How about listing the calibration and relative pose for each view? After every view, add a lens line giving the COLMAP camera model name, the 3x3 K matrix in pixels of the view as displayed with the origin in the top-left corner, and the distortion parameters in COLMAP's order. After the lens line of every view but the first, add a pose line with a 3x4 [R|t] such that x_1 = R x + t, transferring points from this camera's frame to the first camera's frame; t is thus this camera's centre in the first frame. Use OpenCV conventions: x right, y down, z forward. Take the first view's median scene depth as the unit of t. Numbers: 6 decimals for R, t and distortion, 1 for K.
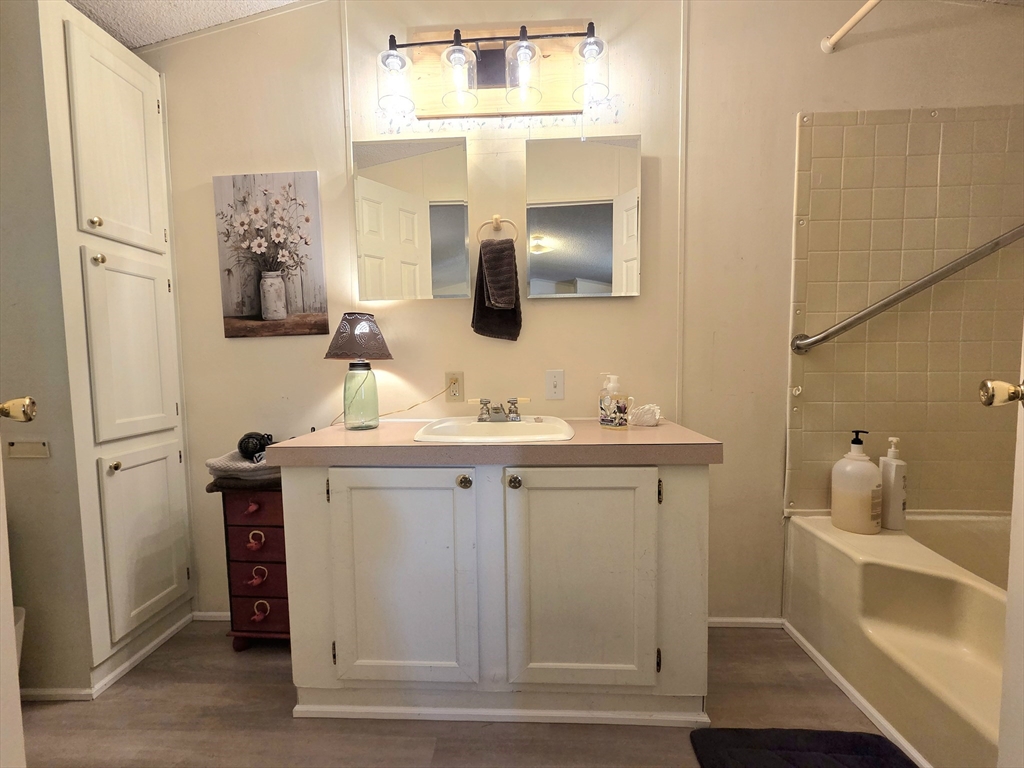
lens RADIAL K [[421.7, 0, 508.2], [0, 421.7, 385.8], [0, 0, 1]] dist [-0.000734, -0.000175]
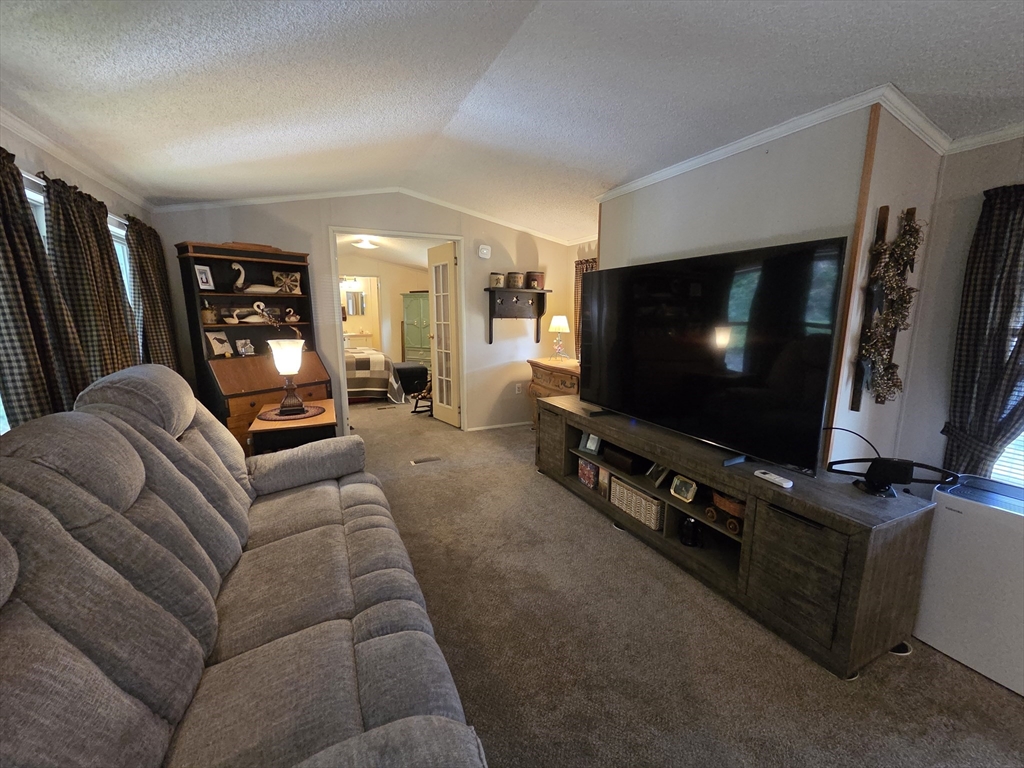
lens RADIAL K [[421.7, 0, 508.8], [0, 421.7, 386.1], [0, 0, 1]] dist [-0.000734, -0.000175]
pose [[0.889454, -0.066815, 0.452114, -0.741567], [0.018426, 0.993694, 0.110602, 0.211543], [-0.456652, -0.090044, 0.885077, -5.897270]]
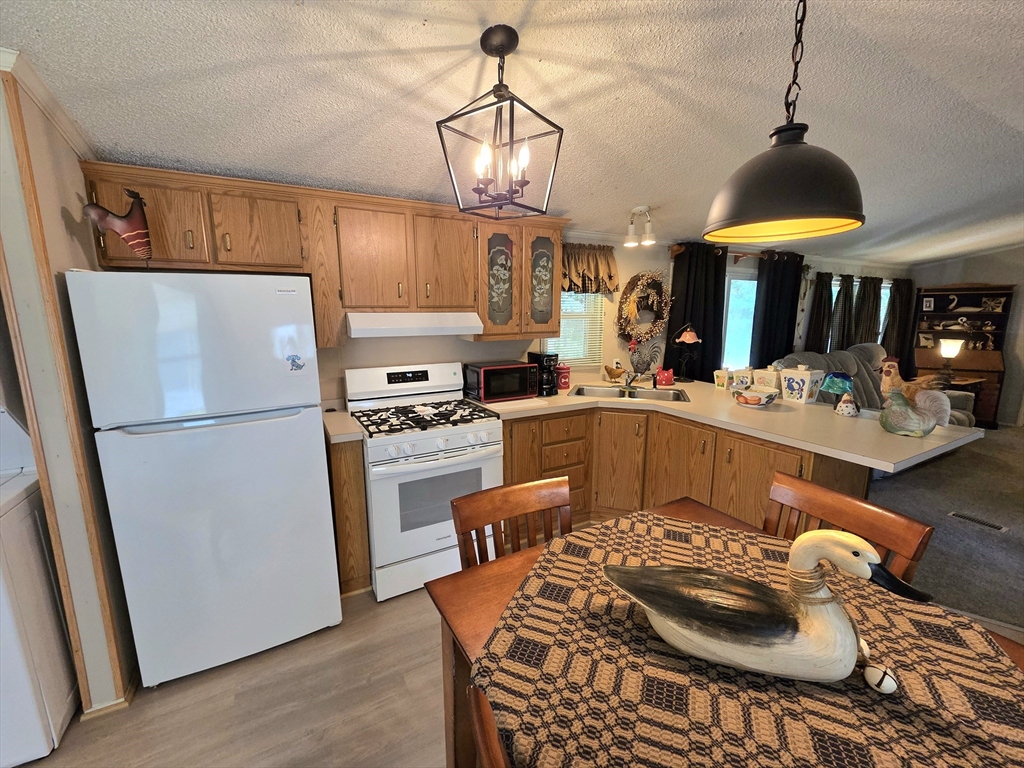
lens RADIAL K [[421.7, 0, 509.1], [0, 421.7, 384.5], [0, 0, 1]] dist [-0.000734, -0.000175]
pose [[0.511154, 0.162889, -0.843913, 0.243336], [-0.063948, 0.986363, 0.151652, 0.264244], [0.857107, -0.023551, 0.514600, -8.447921]]
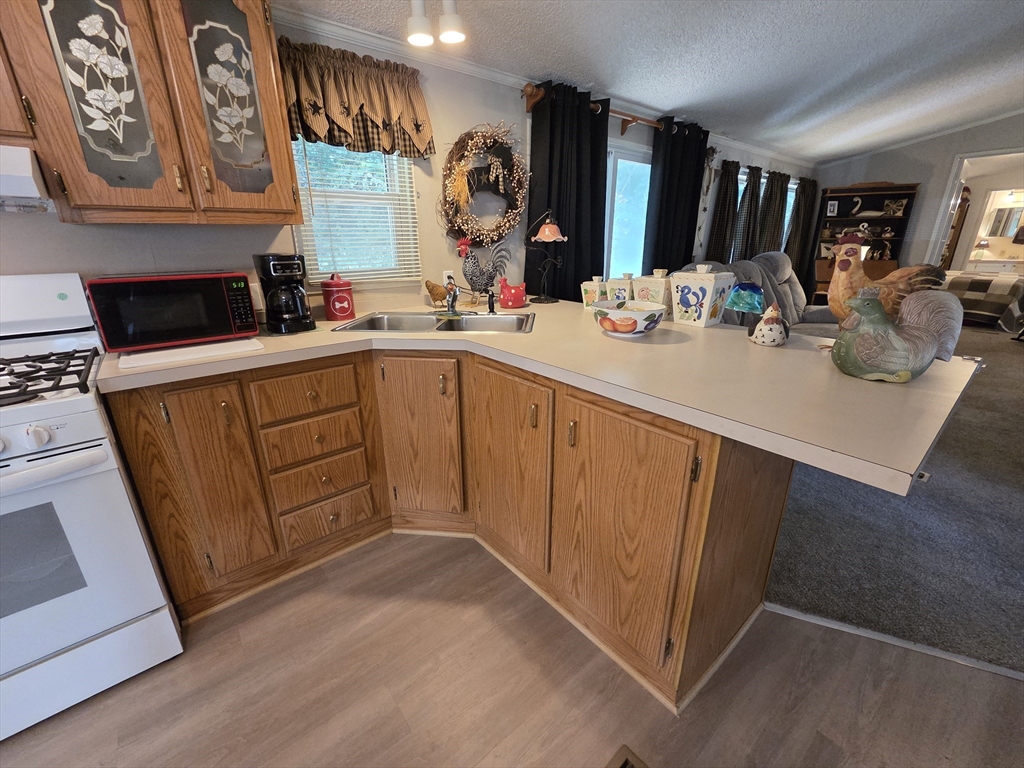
lens RADIAL K [[421.7, 0, 511.8], [0, 421.7, 384.2], [0, 0, 1]] dist [-0.000734, -0.000175]
pose [[0.667611, 0.250755, -0.701011, -0.122305], [-0.053333, 0.955263, 0.290910, 0.378394], [0.742597, -0.156827, 0.651118, -7.606863]]
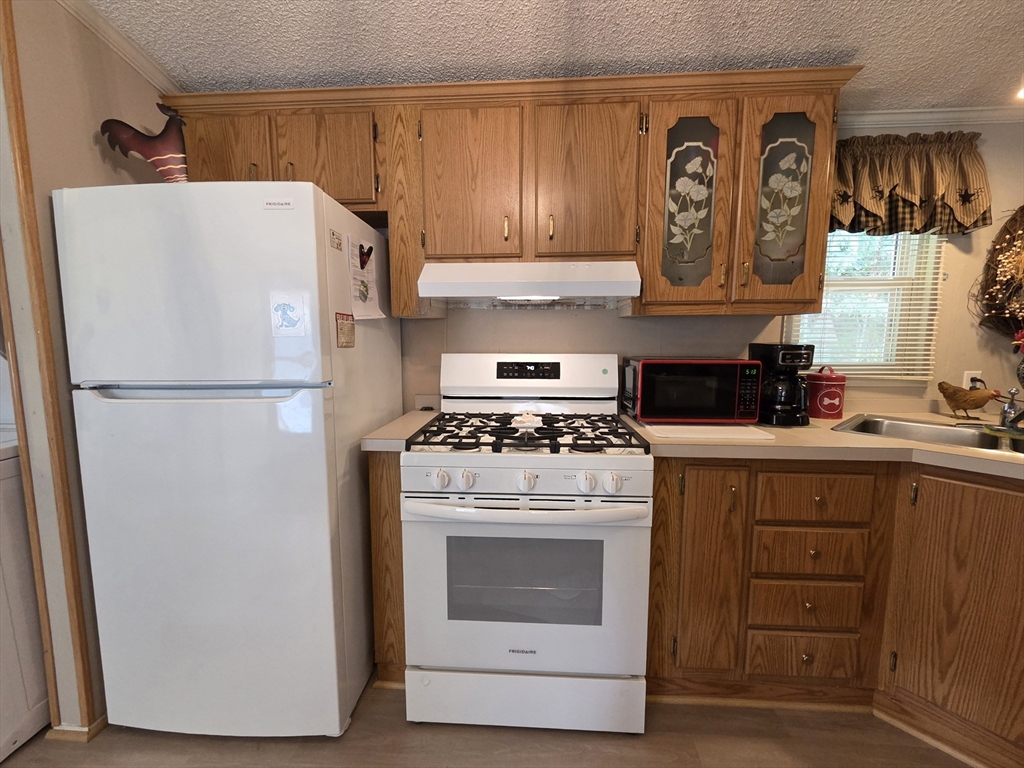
lens RADIAL K [[421.7, 0, 517.5], [0, 421.7, 387.0], [0, 0, 1]] dist [-0.000734, -0.000175]
pose [[-0.026612, 0.131543, -0.990953, -0.298136], [-0.067943, 0.988774, 0.133078, 0.417384], [0.997334, 0.070870, -0.017376, -7.917375]]
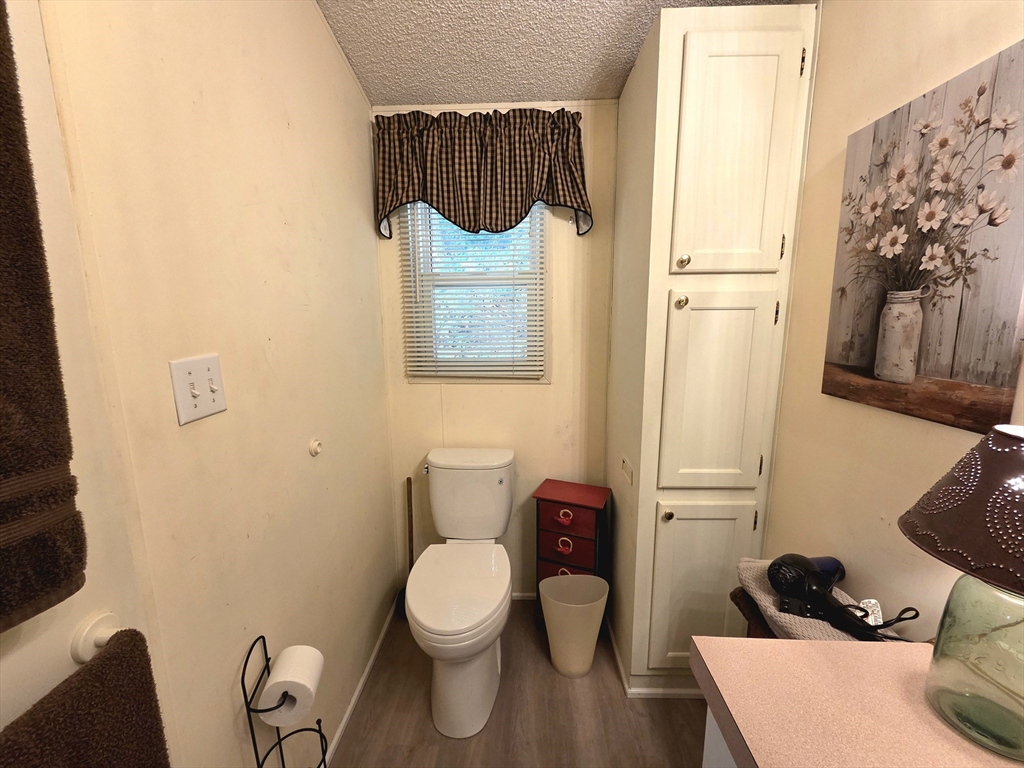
lens RADIAL K [[421.7, 0, 512.5], [0, 421.7, 387.3], [0, 0, 1]] dist [-0.000734, -0.000175]
pose [[0.017311, 0.195801, -0.980491, -0.037020], [-0.059113, 0.979123, 0.194484, -0.228403], [0.998101, 0.054593, 0.028524, 0.512660]]
